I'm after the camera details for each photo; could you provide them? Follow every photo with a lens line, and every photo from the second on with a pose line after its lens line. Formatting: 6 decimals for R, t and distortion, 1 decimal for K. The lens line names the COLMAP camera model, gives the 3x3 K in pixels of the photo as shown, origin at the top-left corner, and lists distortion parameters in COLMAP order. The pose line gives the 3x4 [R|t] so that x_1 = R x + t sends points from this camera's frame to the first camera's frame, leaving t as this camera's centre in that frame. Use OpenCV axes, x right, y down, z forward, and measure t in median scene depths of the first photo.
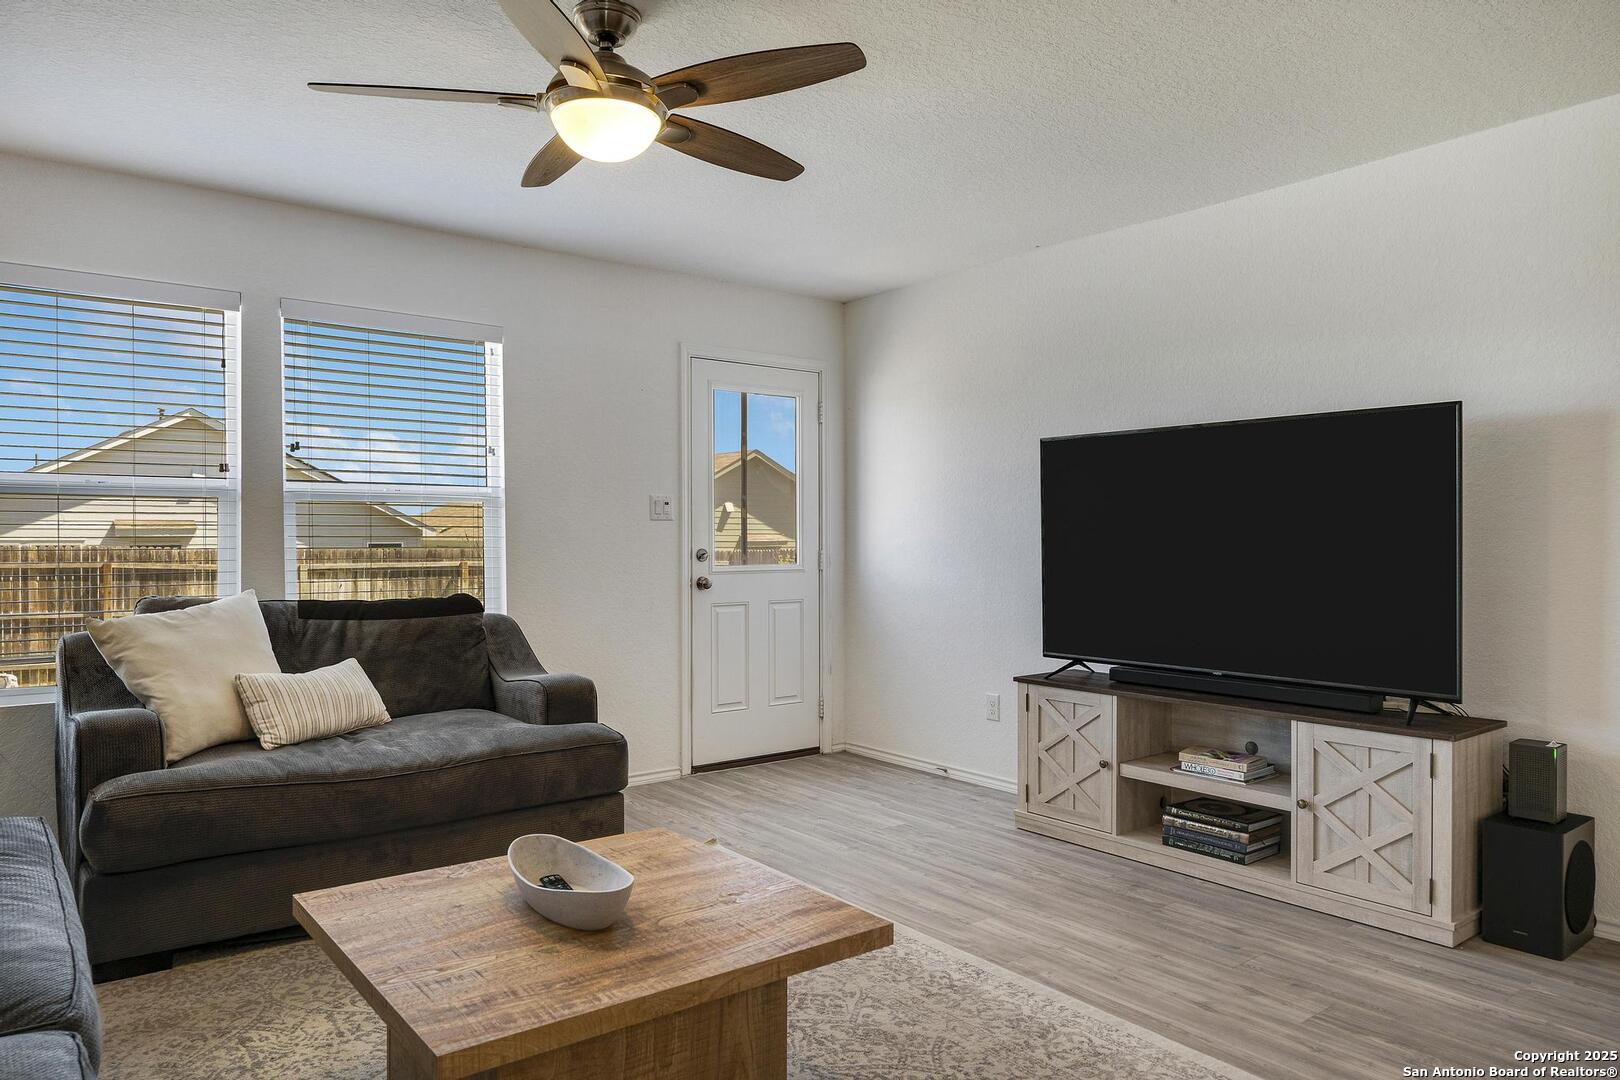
lens RADIAL K [[1053.7, 0, 766.0], [0, 1053.7, 552.7], [0, 0, 1]] dist [-0.003609, 0.002168]
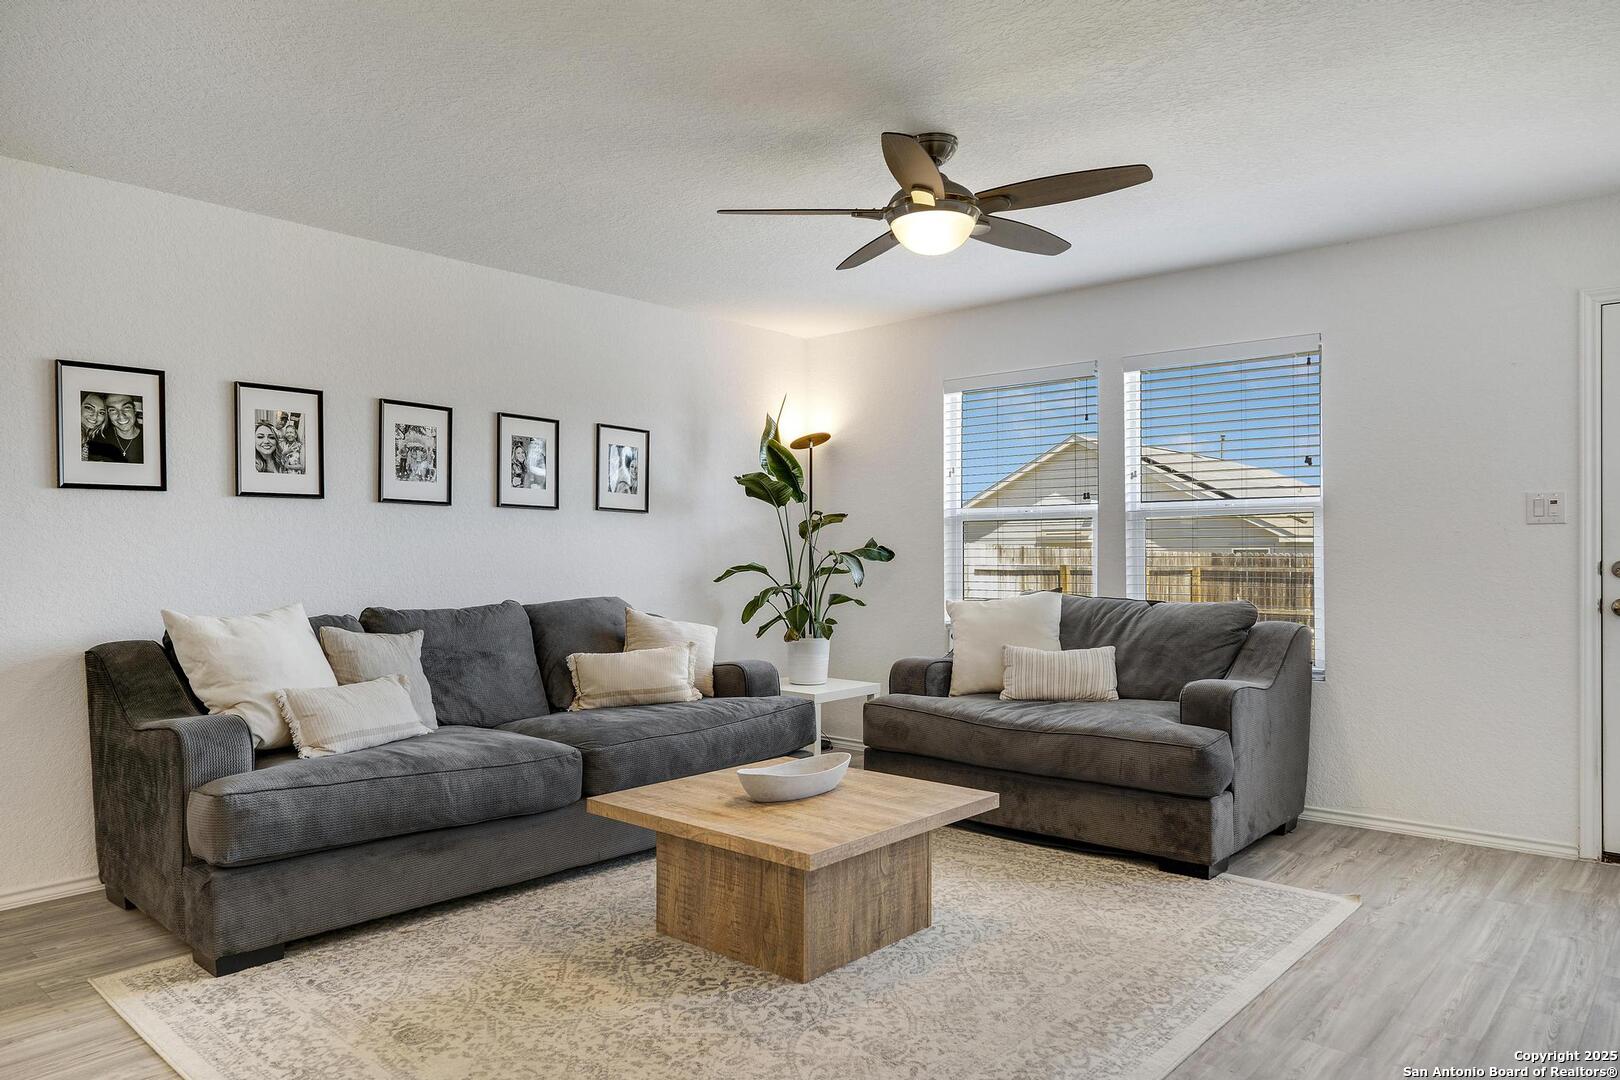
lens RADIAL K [[1053.7, 0, 811.8], [0, 1053.7, 546.4], [0, 0, 1]] dist [-0.003609, 0.002168]
pose [[0.210041, -0.004726, -0.977681, 0.747216], [-0.006902, 0.999956, -0.006317, -0.006713], [0.977668, 0.008075, 0.209999, 0.400142]]
